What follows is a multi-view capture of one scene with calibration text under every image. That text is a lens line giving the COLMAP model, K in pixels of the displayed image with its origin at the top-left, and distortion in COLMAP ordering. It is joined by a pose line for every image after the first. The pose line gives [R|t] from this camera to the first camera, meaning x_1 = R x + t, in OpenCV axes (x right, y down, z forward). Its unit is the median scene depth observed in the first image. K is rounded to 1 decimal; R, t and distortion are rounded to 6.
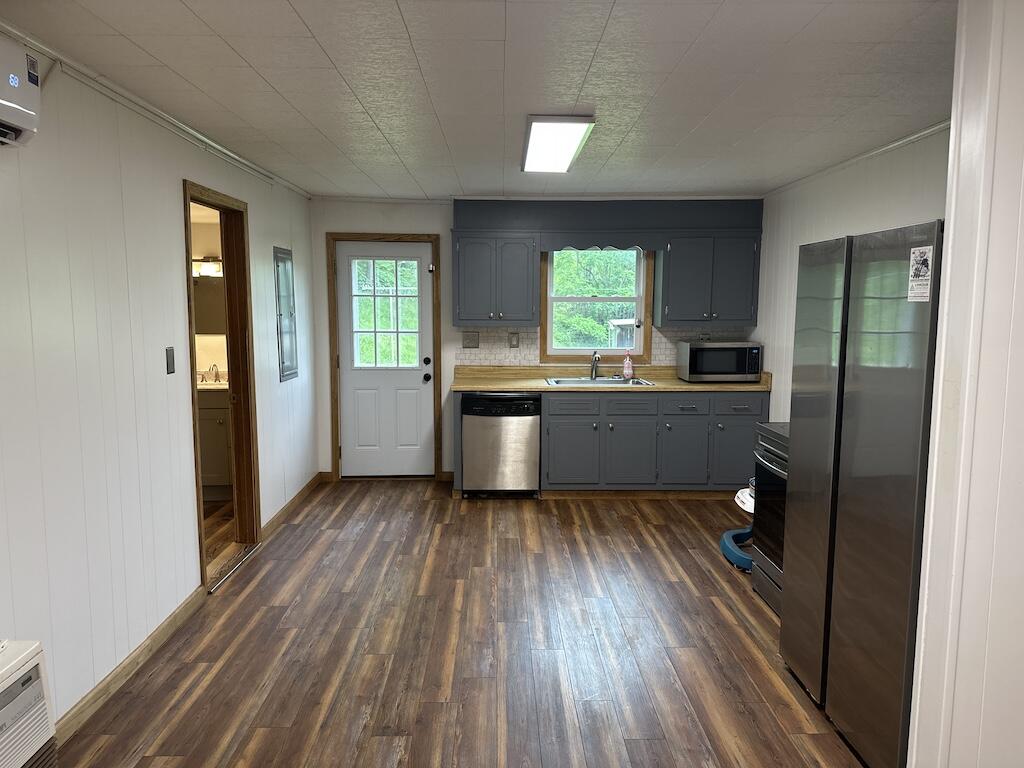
lens RADIAL K [[719.0, 0, 510.1], [0, 719.0, 389.7], [0, 0, 1]] dist [0.043243, -0.051279]
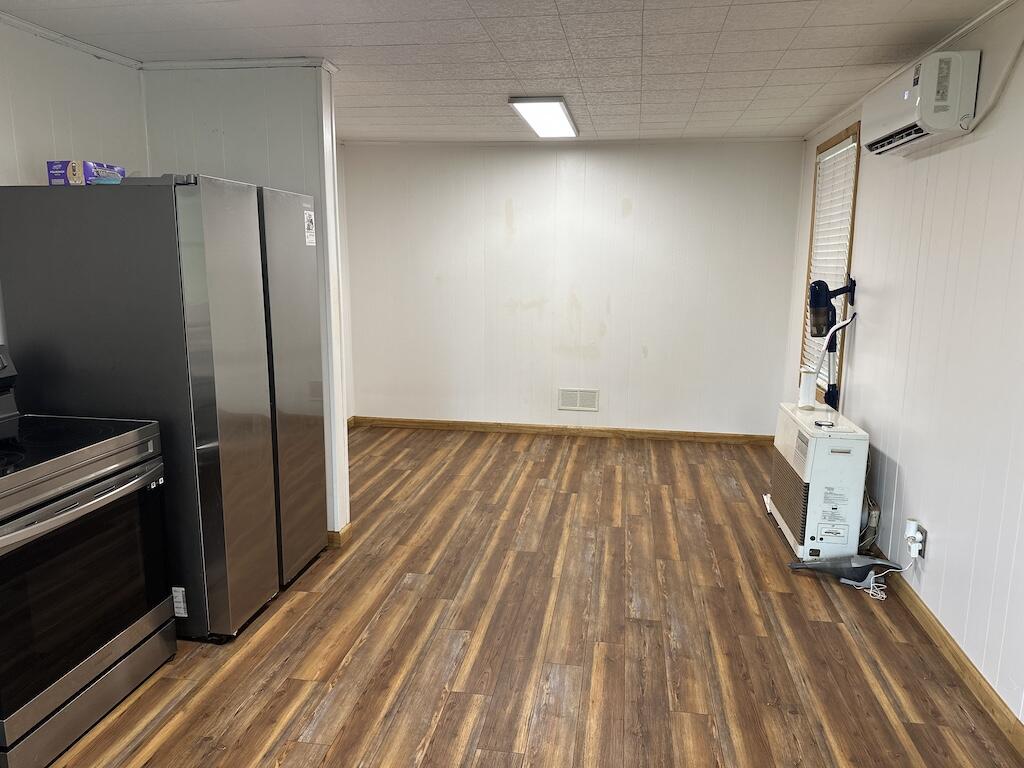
lens RADIAL K [[719.0, 0, 512.6], [0, 719.0, 385.6], [0, 0, 1]] dist [0.043243, -0.051279]
pose [[-0.984759, -0.040765, 0.169082, -0.123675], [0.011321, 0.955061, 0.296194, -0.212589], [-0.173558, 0.293593, -0.940043, 1.824823]]
